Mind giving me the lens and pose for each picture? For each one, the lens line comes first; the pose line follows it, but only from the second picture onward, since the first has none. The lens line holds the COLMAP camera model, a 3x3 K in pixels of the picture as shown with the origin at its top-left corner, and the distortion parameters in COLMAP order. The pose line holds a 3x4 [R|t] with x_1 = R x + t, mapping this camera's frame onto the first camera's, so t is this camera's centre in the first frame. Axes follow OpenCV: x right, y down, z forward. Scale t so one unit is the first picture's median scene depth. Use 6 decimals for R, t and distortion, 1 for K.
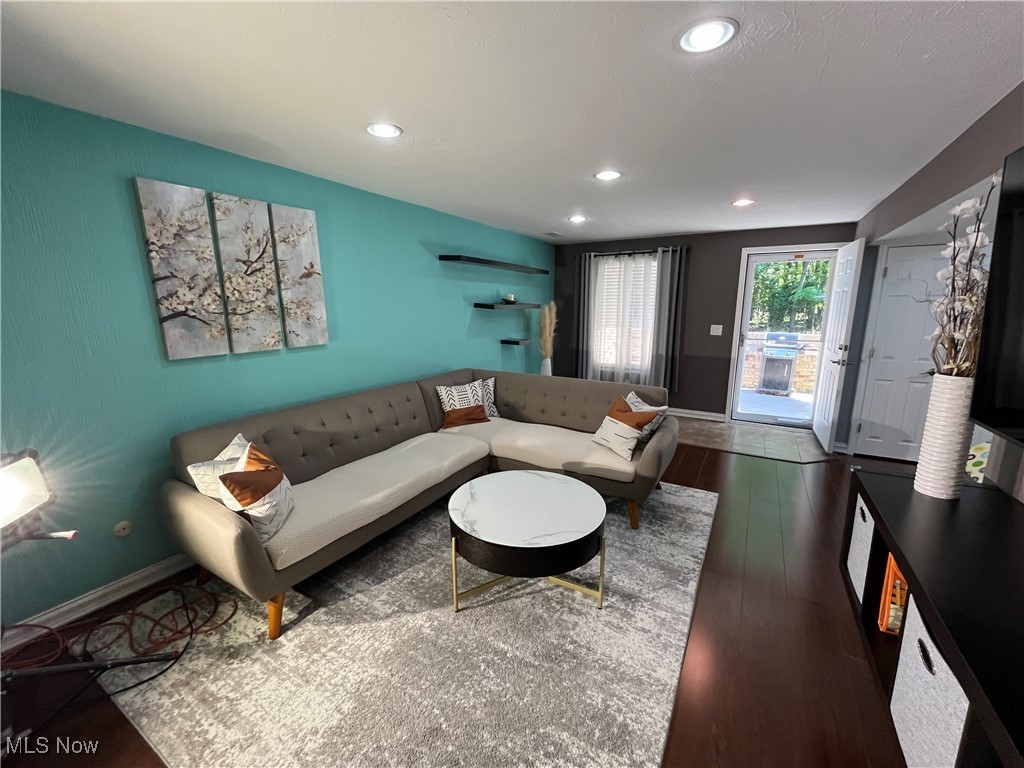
lens RADIAL K [[413.4, 0, 510.0], [0, 413.4, 383.6], [0, 0, 1]] dist [-0.001164, -0.000247]
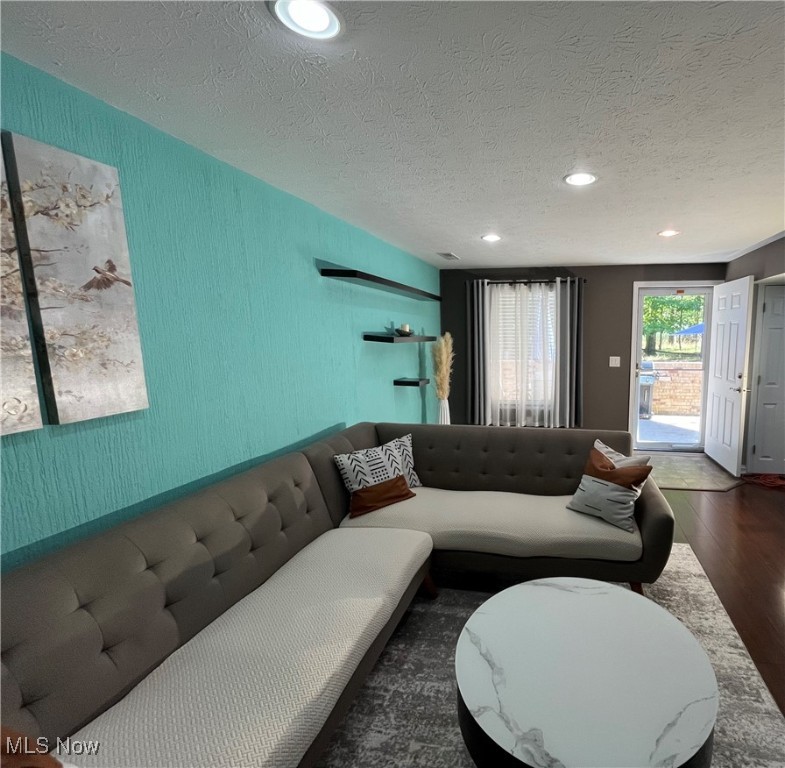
lens RADIAL K [[331.5, 0, 393.2], [0, 331.5, 374.0], [0, 0, 1]] dist [-0.002765, -0.000617]
pose [[0.927293, -0.045051, 0.371616, -0.291330], [0.071331, 0.995807, -0.057272, -0.091387], [-0.367477, 0.079616, 0.926618, 0.456769]]
